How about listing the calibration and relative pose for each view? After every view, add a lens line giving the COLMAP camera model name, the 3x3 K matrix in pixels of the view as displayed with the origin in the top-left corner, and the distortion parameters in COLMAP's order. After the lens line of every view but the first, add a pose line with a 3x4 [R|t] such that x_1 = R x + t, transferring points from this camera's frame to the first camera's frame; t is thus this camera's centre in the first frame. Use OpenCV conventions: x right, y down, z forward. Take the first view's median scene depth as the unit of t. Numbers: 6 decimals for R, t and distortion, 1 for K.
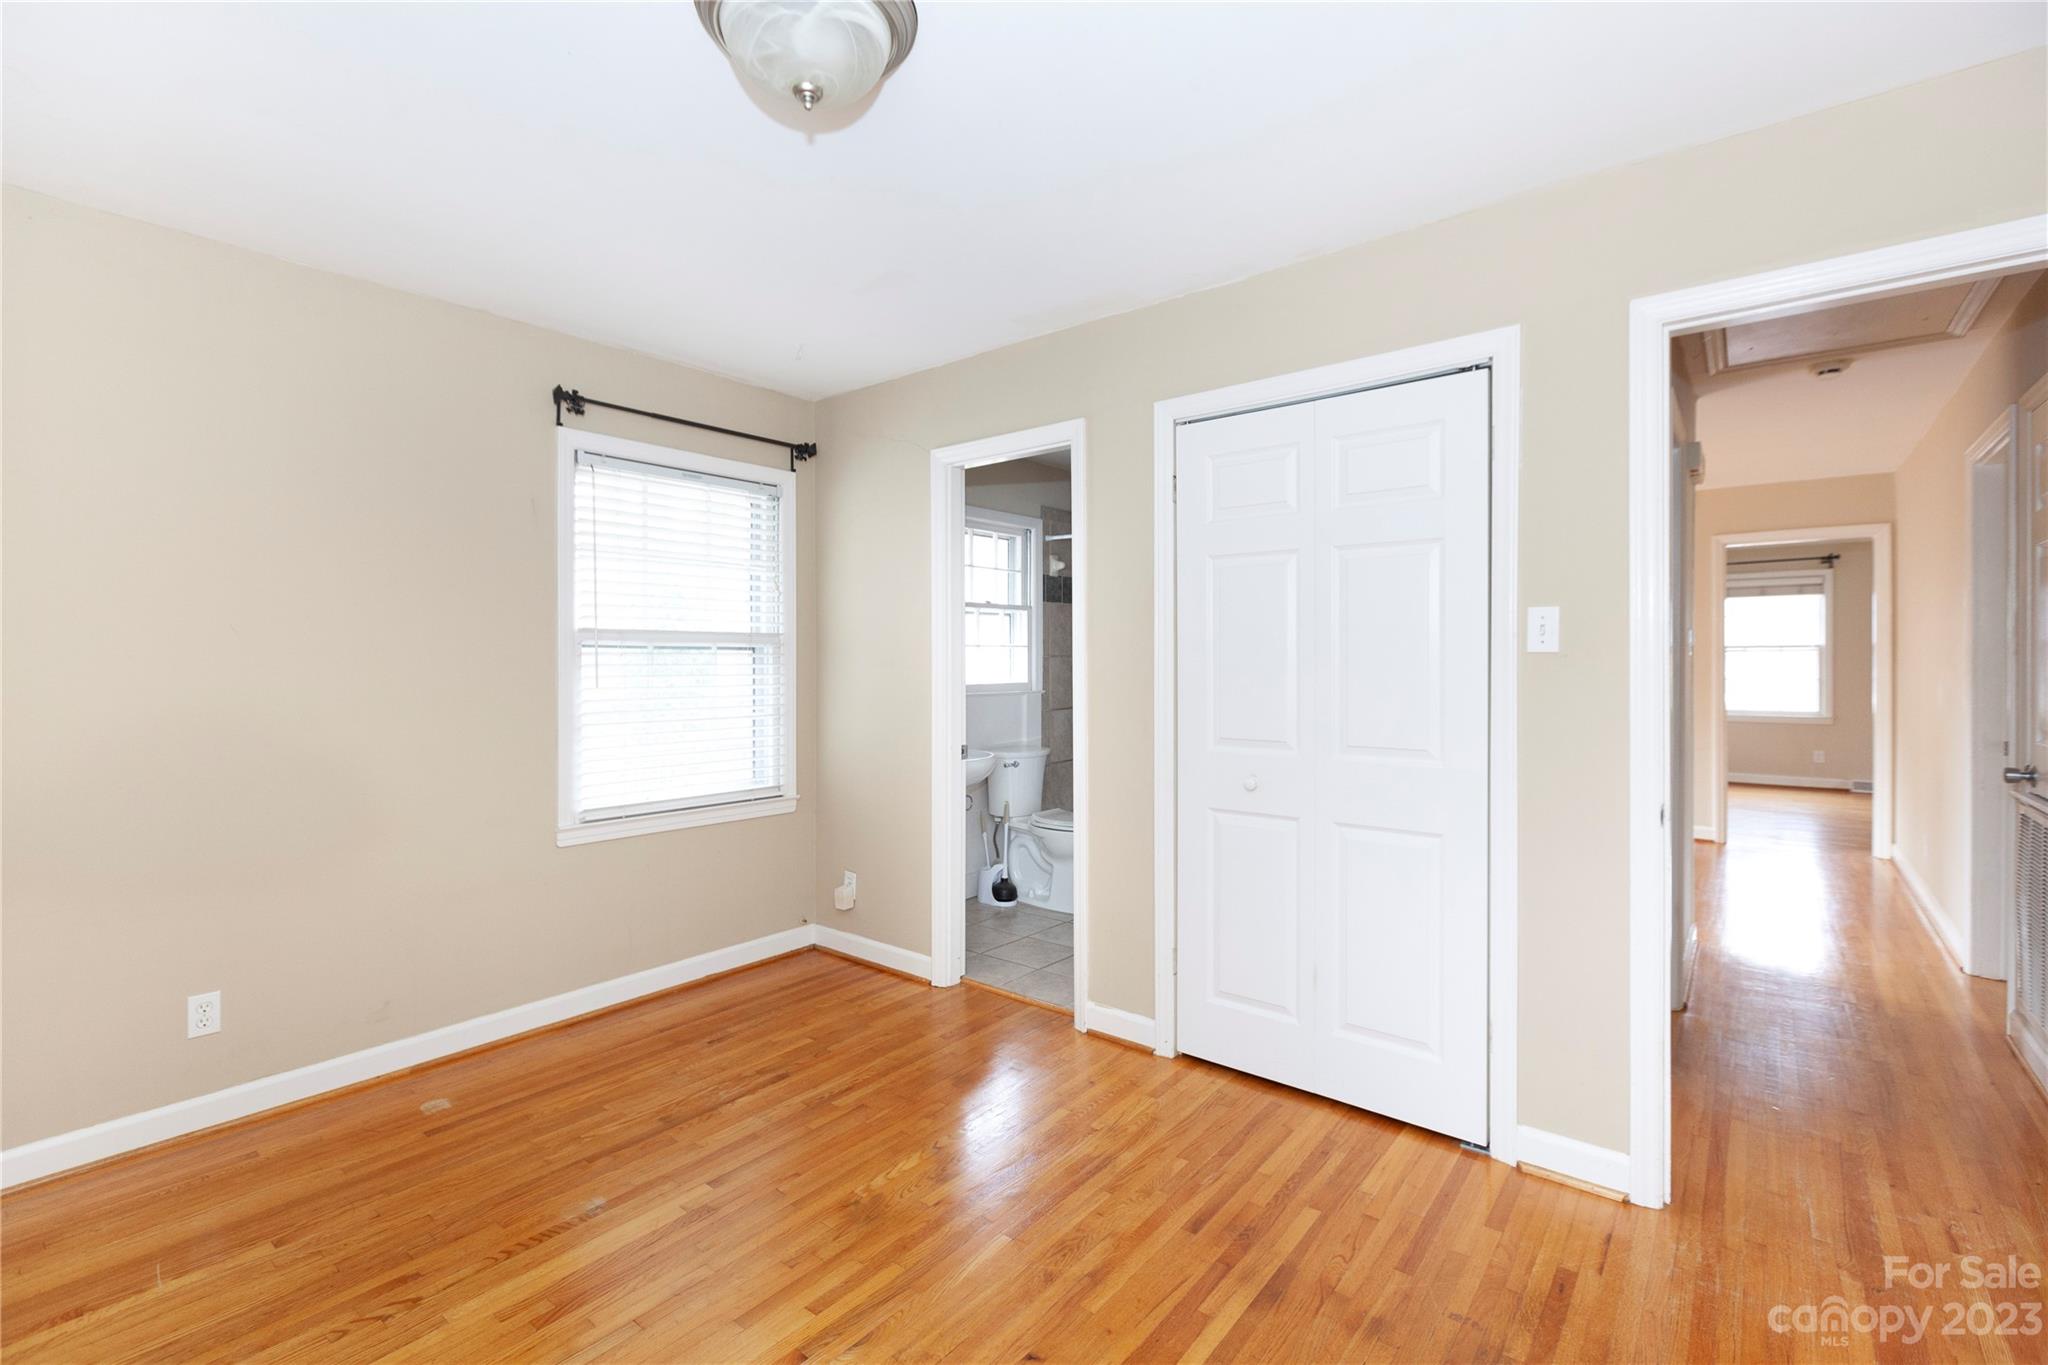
lens RADIAL K [[911.2, 0, 1005.9], [0, 911.2, 674.9], [0, 0, 1]] dist [-0.000015, -0.000414]
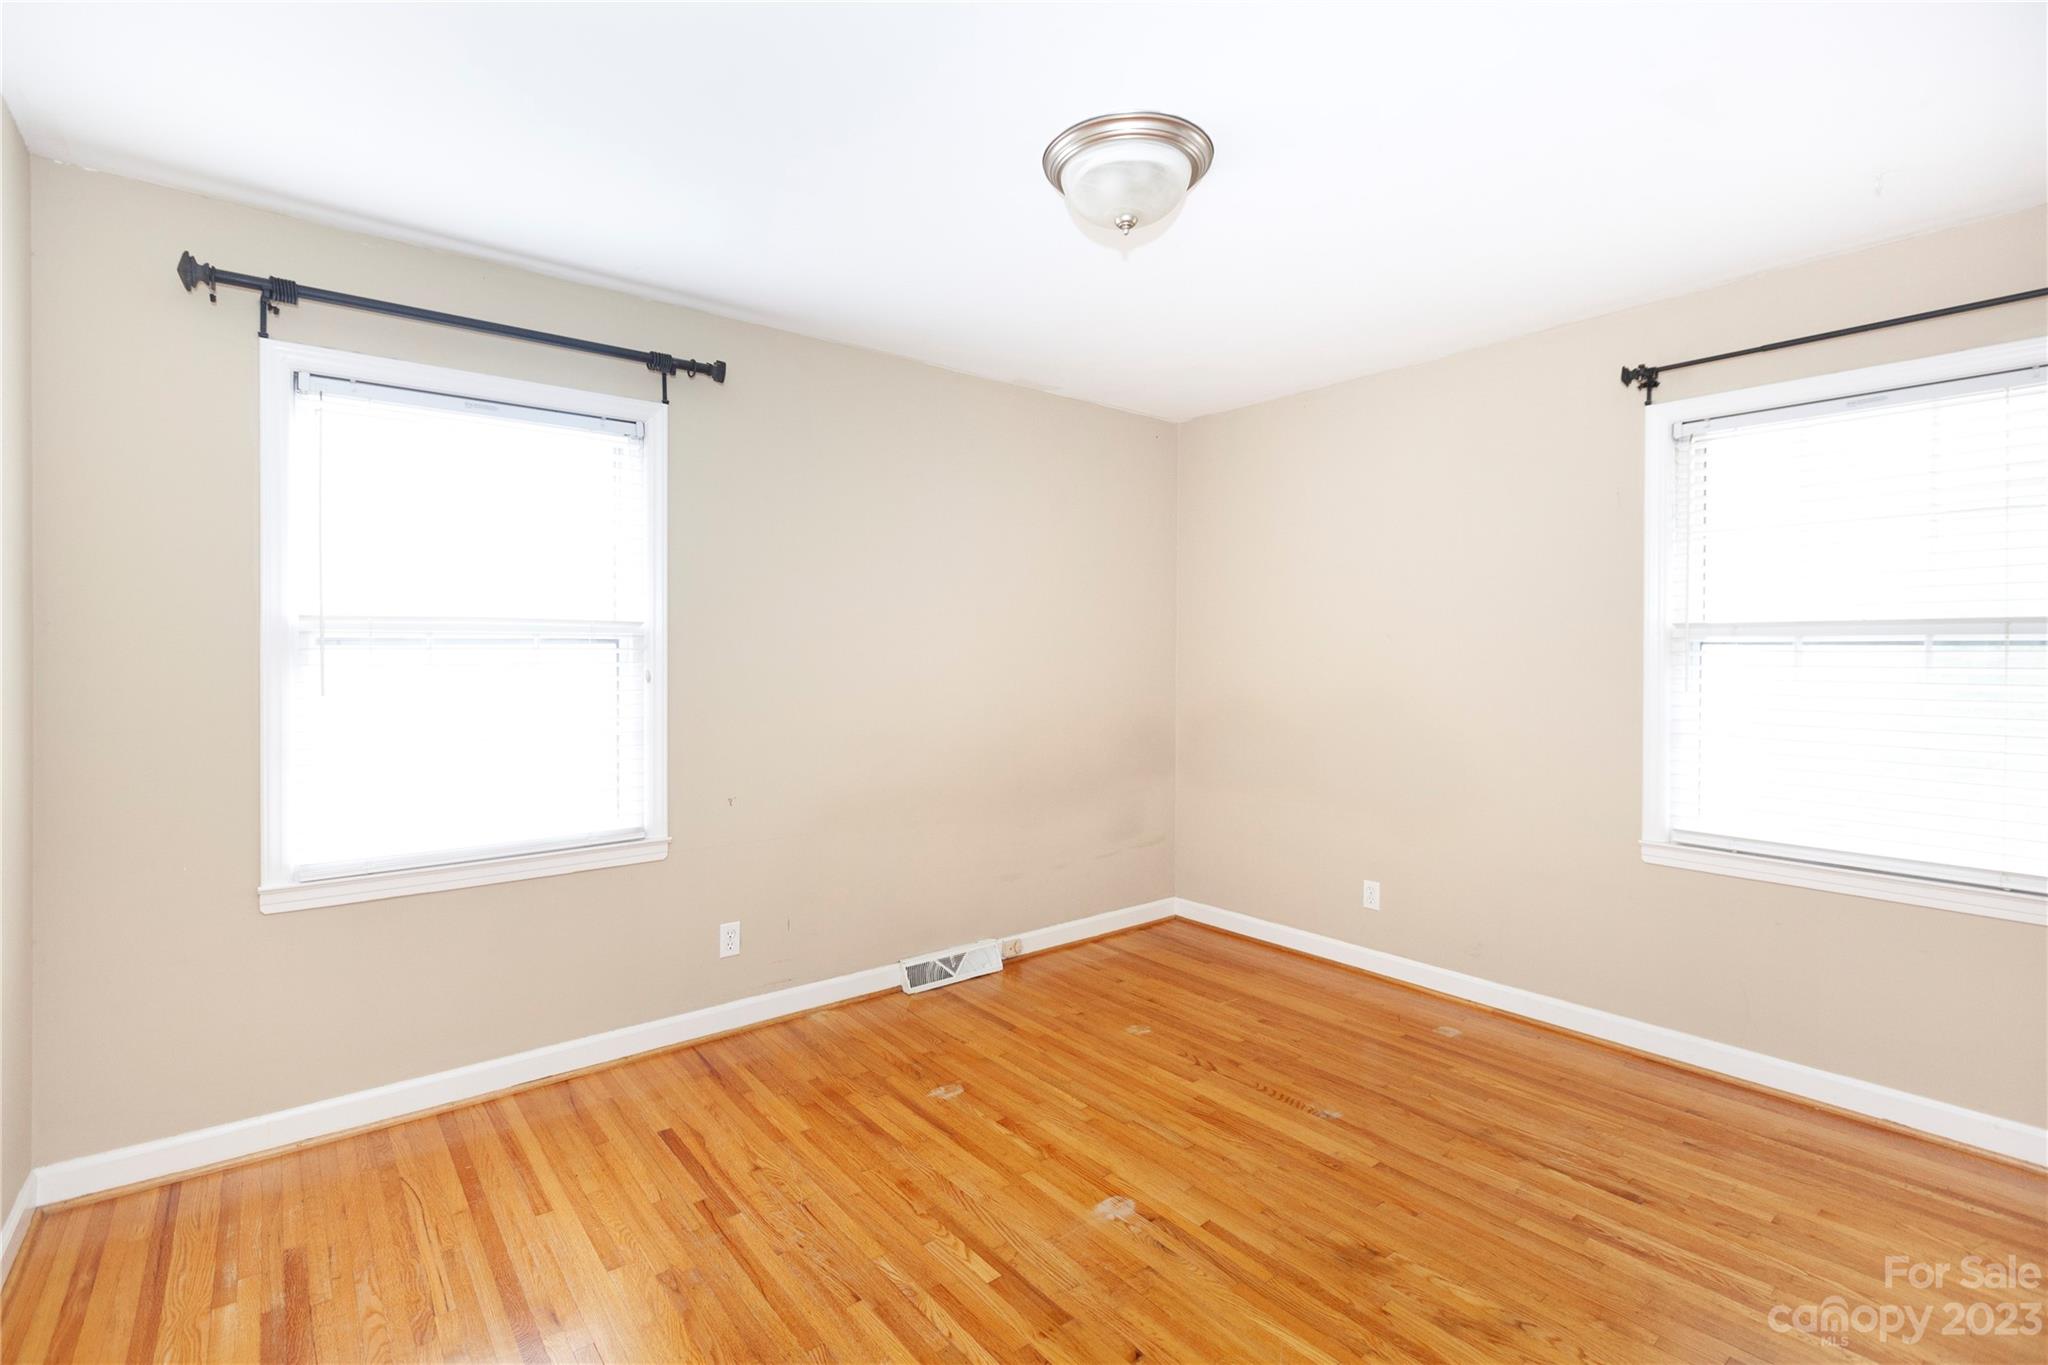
lens RADIAL K [[911.2, 0, 1005.9], [0, 911.2, 674.9], [0, 0, 1]] dist [-0.000015, -0.000414]
pose [[-0.211340, 0.020839, -0.977190, 0.633008], [-0.015865, 0.999568, 0.024748, -0.015124], [0.977284, 0.020733, -0.210918, 0.650851]]
